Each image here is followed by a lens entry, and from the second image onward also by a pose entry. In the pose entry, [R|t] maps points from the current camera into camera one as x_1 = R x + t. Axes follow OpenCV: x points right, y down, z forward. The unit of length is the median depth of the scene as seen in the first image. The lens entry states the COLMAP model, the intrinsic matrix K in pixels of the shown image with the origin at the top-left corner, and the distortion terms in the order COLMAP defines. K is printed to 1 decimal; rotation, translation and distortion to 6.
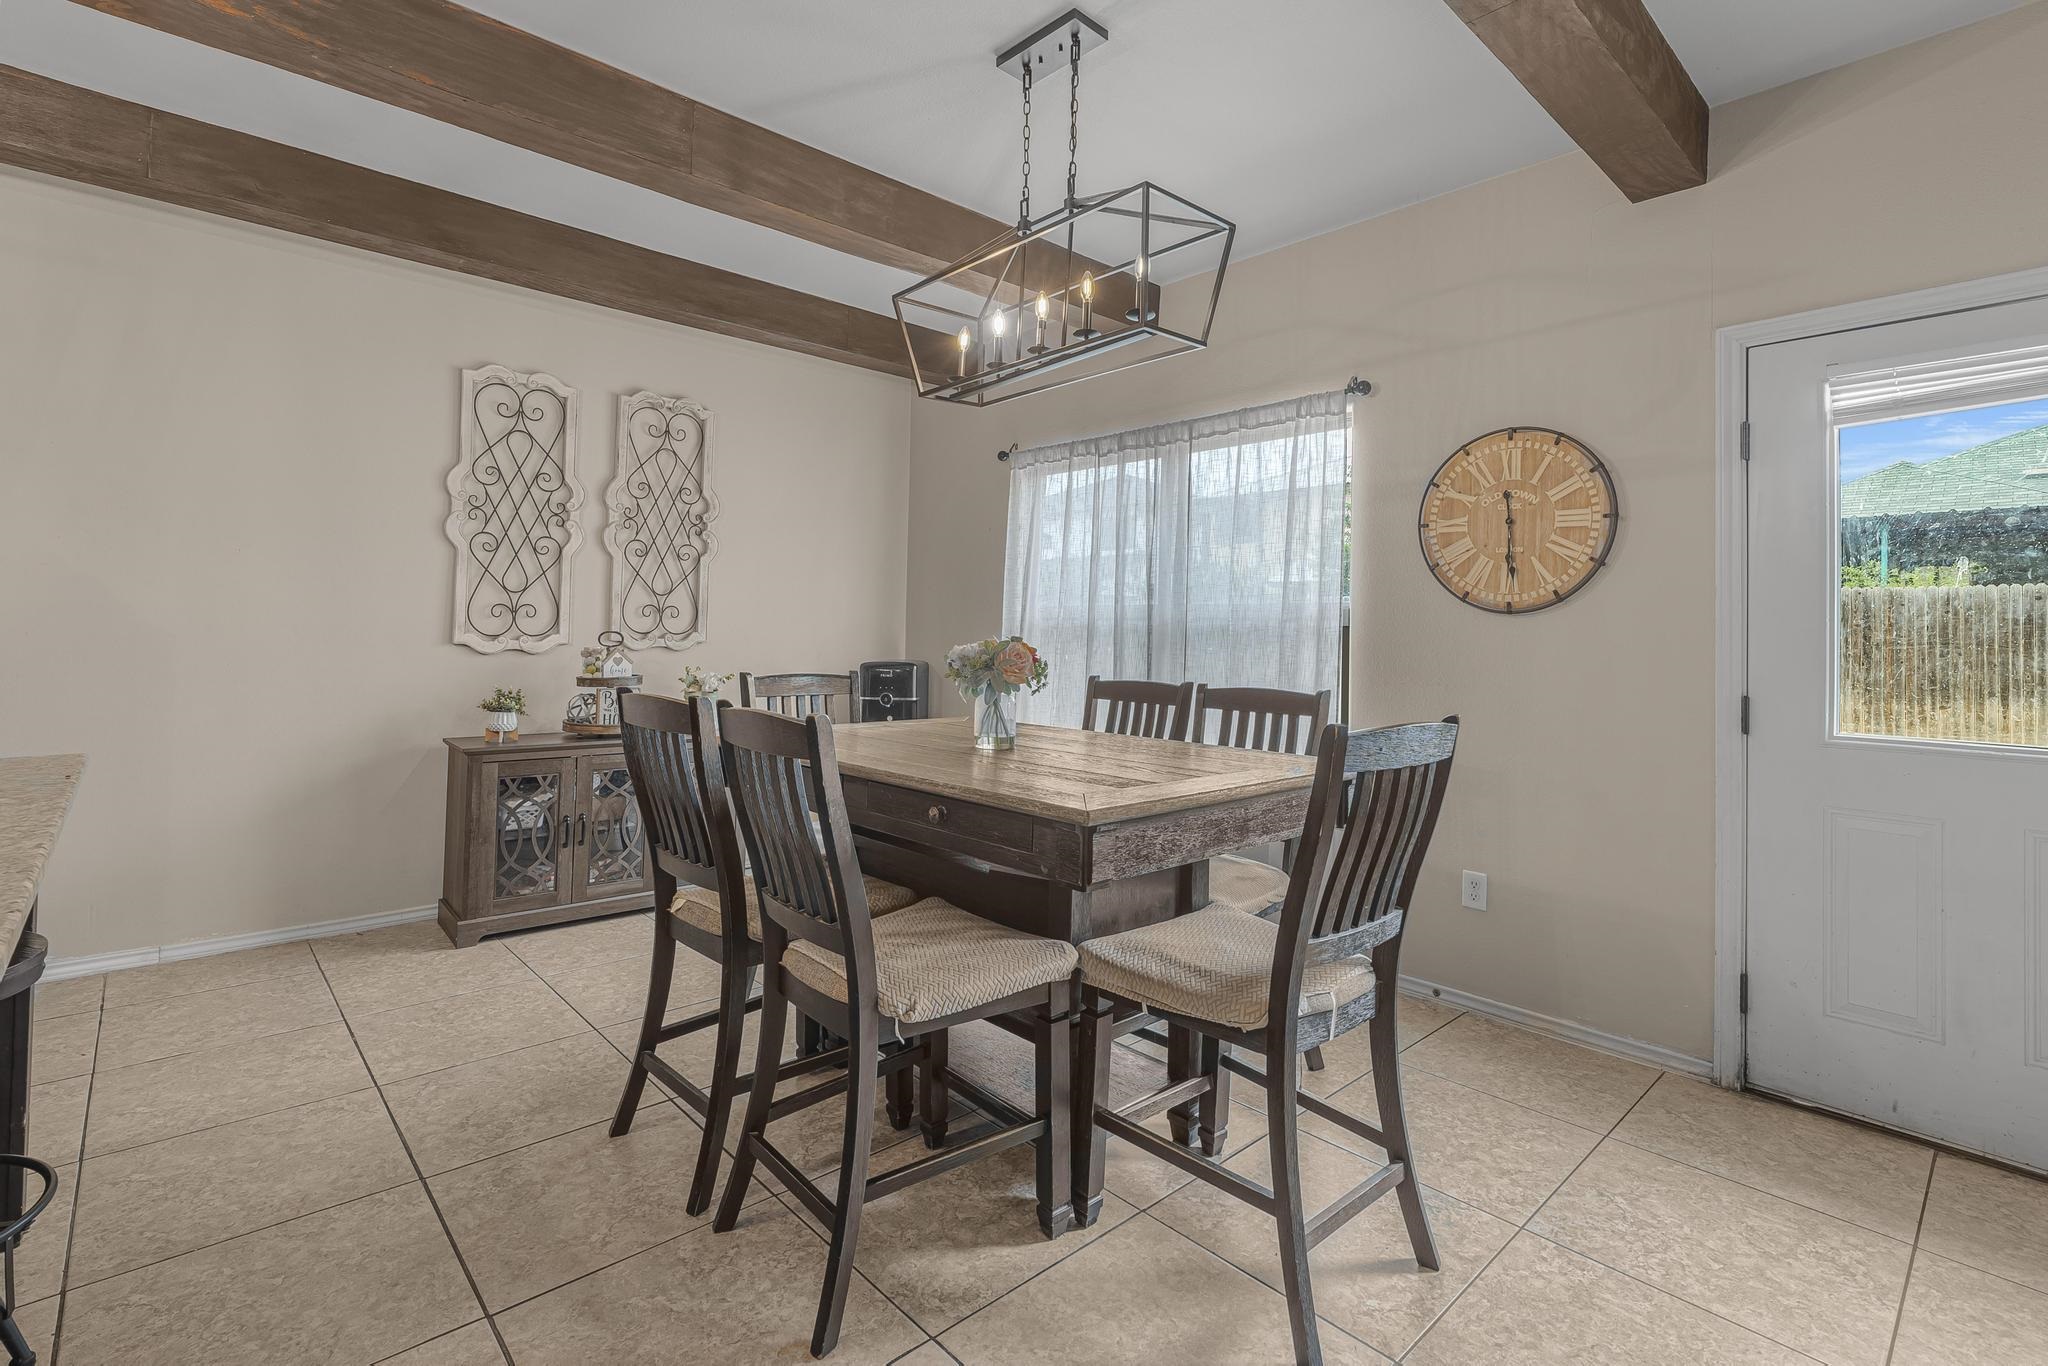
lens RADIAL K [[953.3, 0, 1033.4], [0, 953.3, 612.3], [0, 0, 1]] dist [-0.004068, 0.007669]
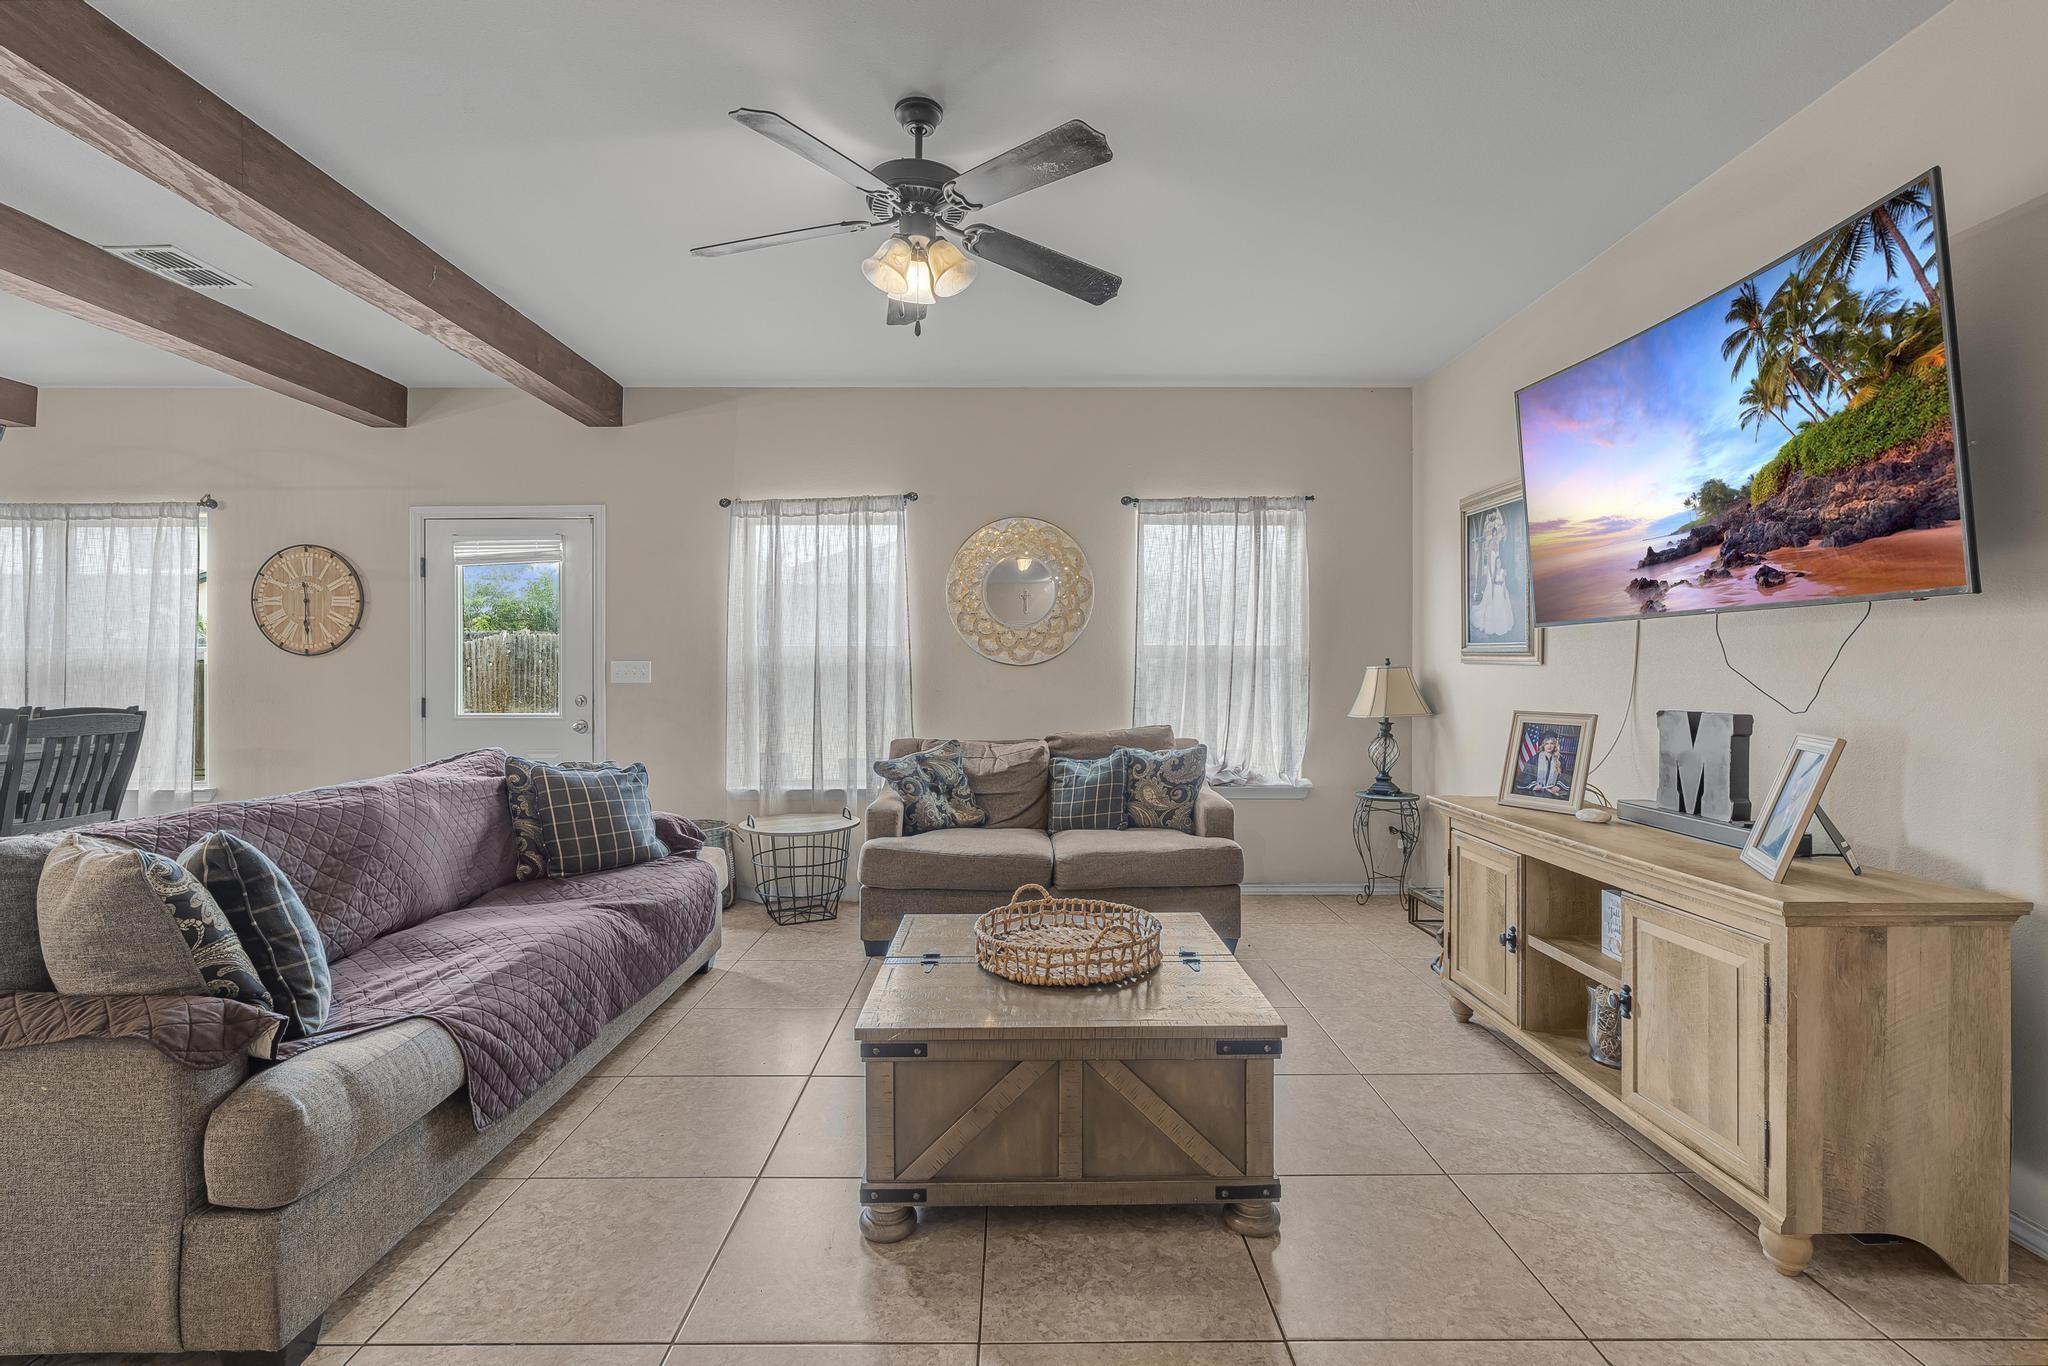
lens RADIAL K [[953.3, 0, 1009.0], [0, 953.3, 671.9], [0, 0, 1]] dist [-0.004068, 0.007669]
pose [[0.696594, -0.025835, 0.717000, 0.139304], [0.000865, 0.999381, 0.035168, -0.025523], [-0.717465, -0.023878, 0.696185, -0.938421]]
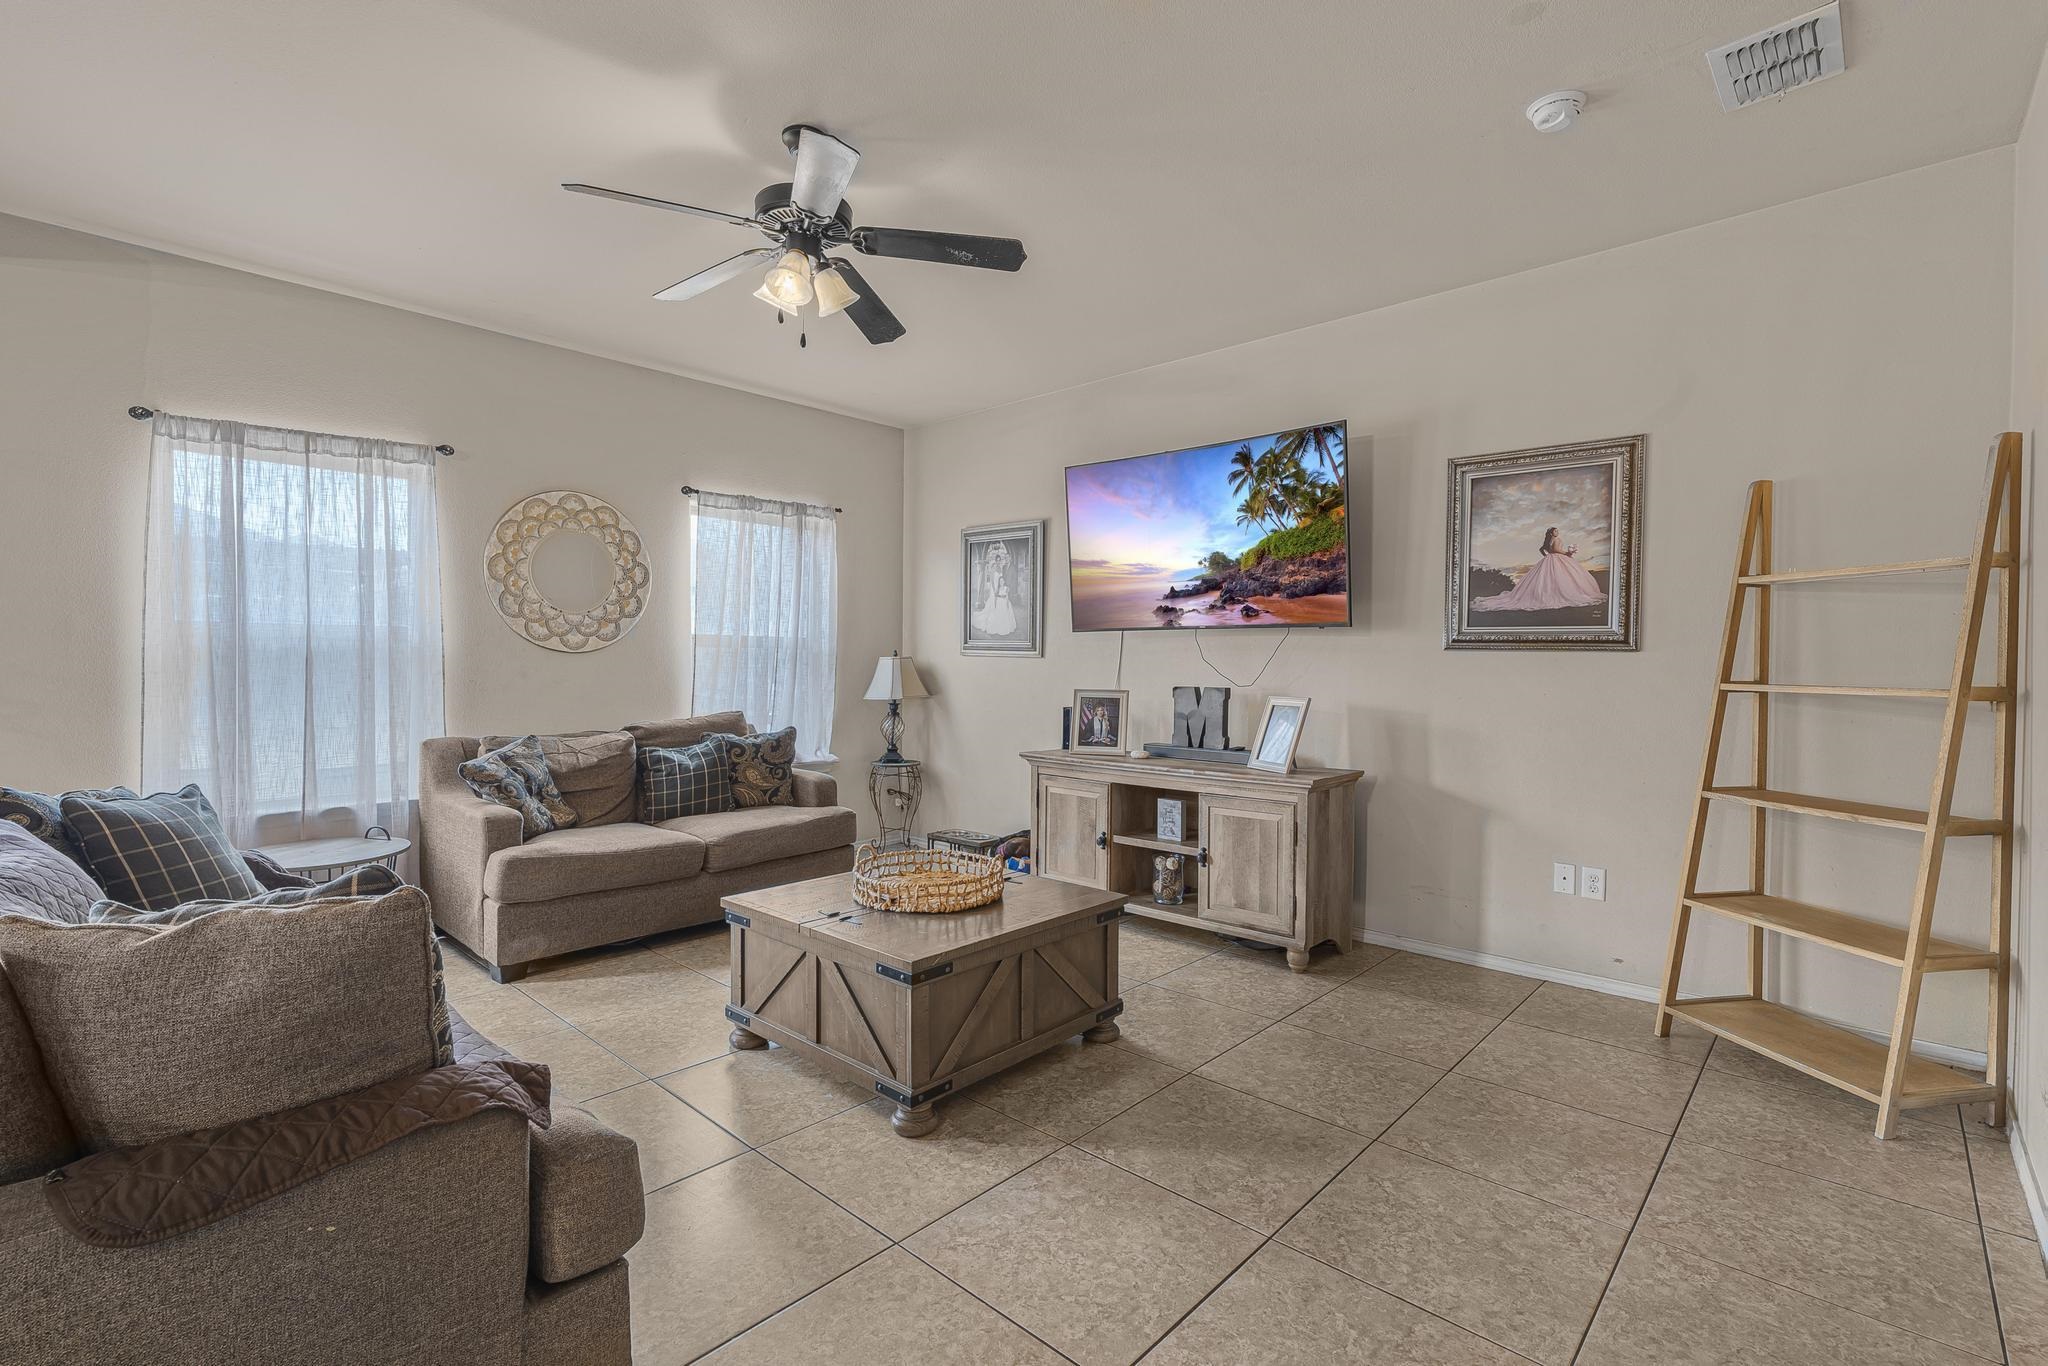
lens RADIAL K [[953.3, 0, 1056.3], [0, 953.3, 682.1], [0, 0, 1]] dist [-0.004068, 0.007669]
pose [[-0.071724, -0.046757, 0.996328, -0.209176], [-0.032045, 0.998493, 0.044551, -0.024162], [-0.996910, -0.028732, -0.073114, -0.507361]]
